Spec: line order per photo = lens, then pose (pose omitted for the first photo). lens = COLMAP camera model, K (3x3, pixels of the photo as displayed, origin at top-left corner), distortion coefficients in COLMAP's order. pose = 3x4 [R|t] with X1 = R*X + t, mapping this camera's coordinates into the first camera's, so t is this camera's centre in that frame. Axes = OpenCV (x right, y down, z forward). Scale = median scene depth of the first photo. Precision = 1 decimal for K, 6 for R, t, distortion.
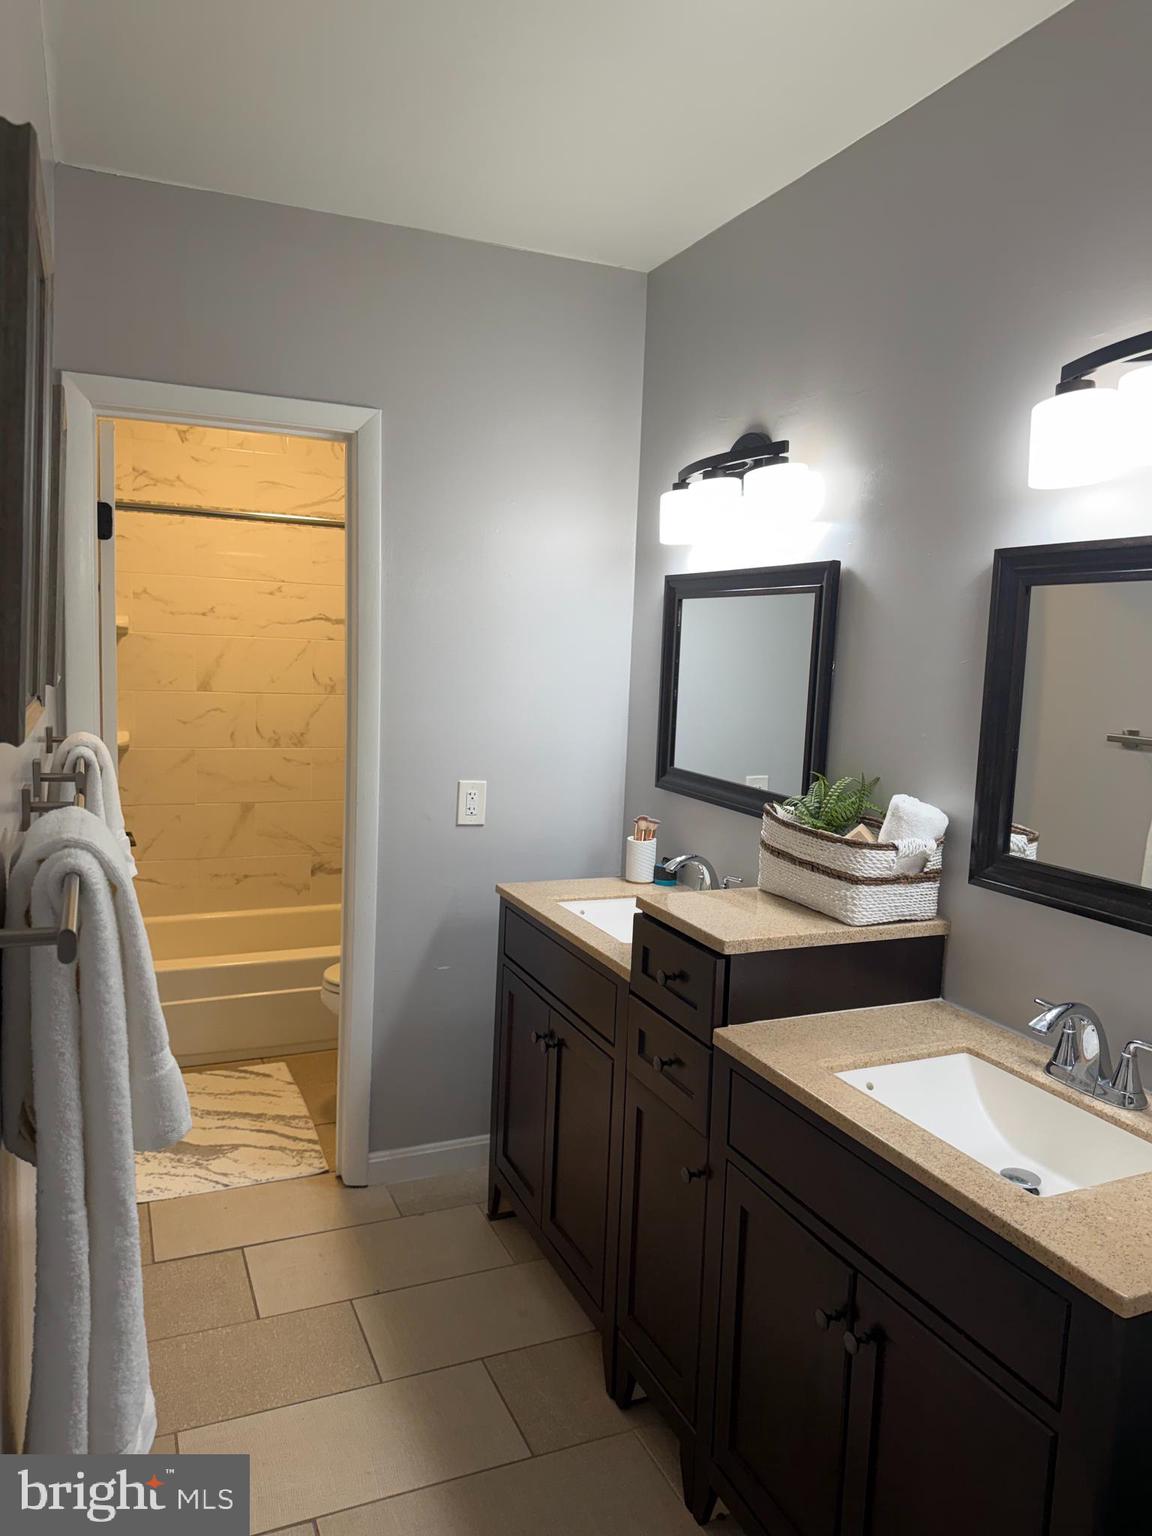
lens RADIAL K [[1065.2, 0, 576.0], [0, 1065.2, 768.0], [0, 0, 1]] dist [0.103569, -0.159745]
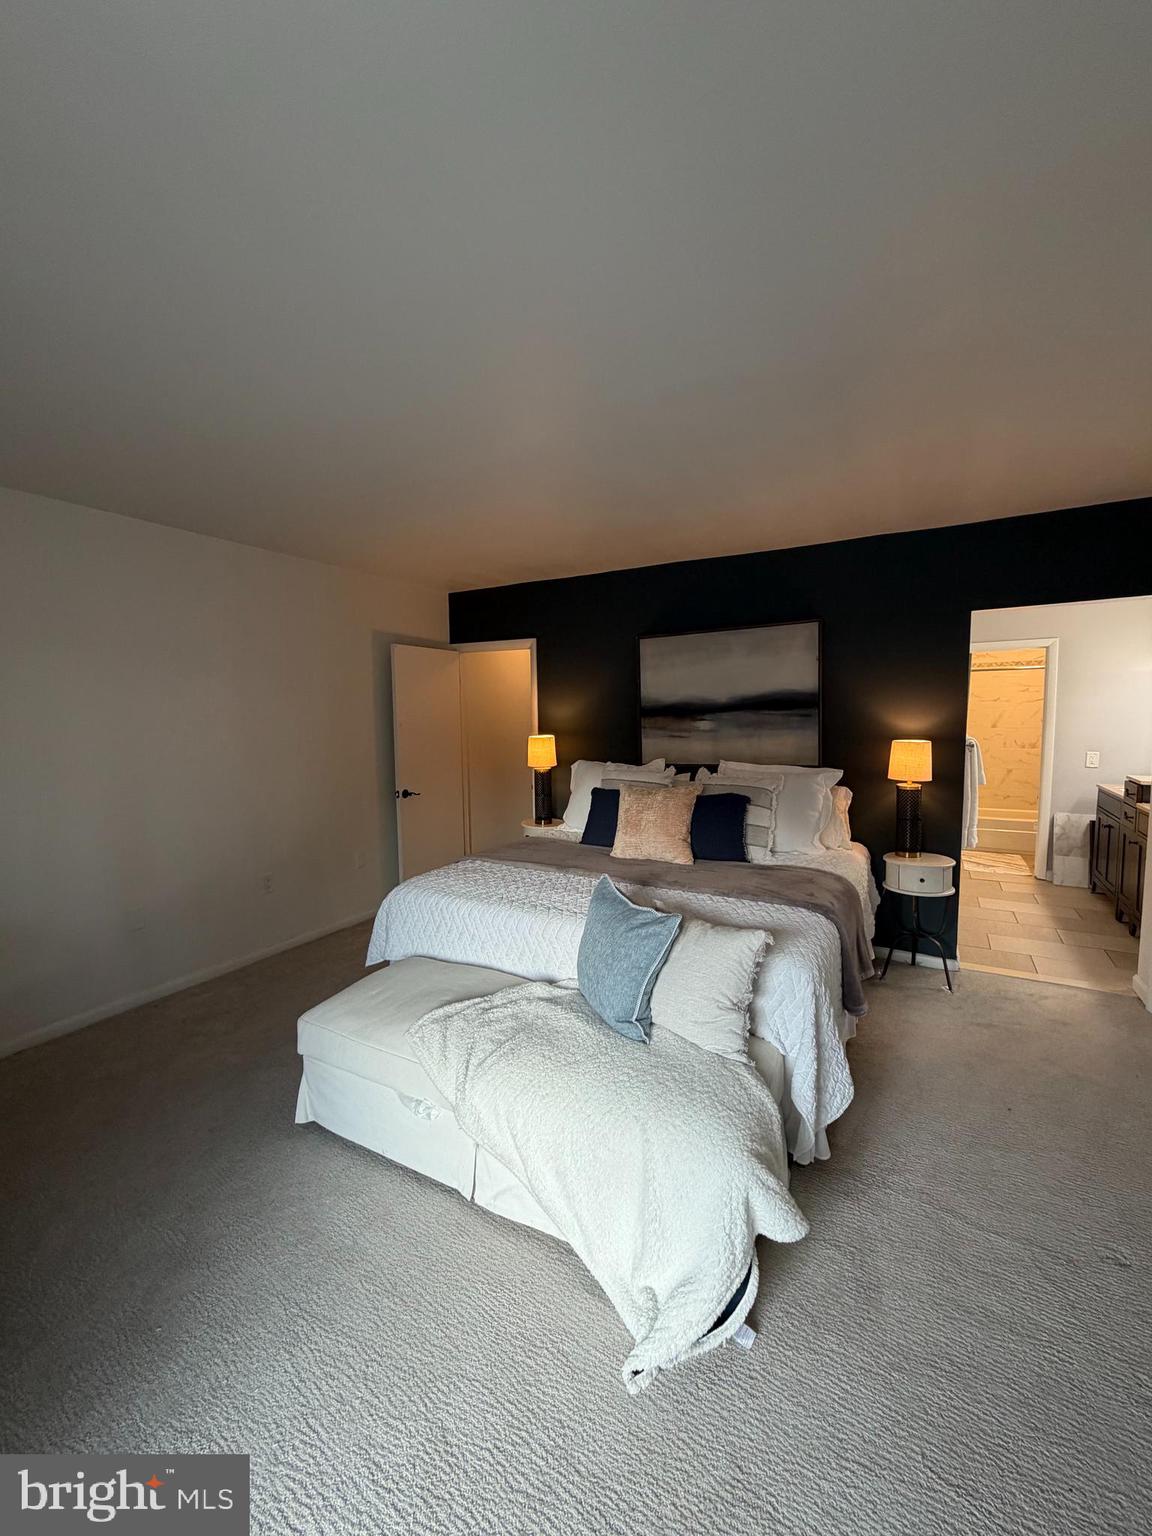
lens RADIAL K [[614.5, 0, 576.0], [0, 614.5, 768.0], [0, 0, 1]] dist [0.000756, -0.000112]
pose [[0.599021, 0.029247, -0.800199, 0.420021], [-0.046897, 0.998899, 0.001402, 0.122991], [0.799359, 0.036687, 0.599733, -1.206592]]
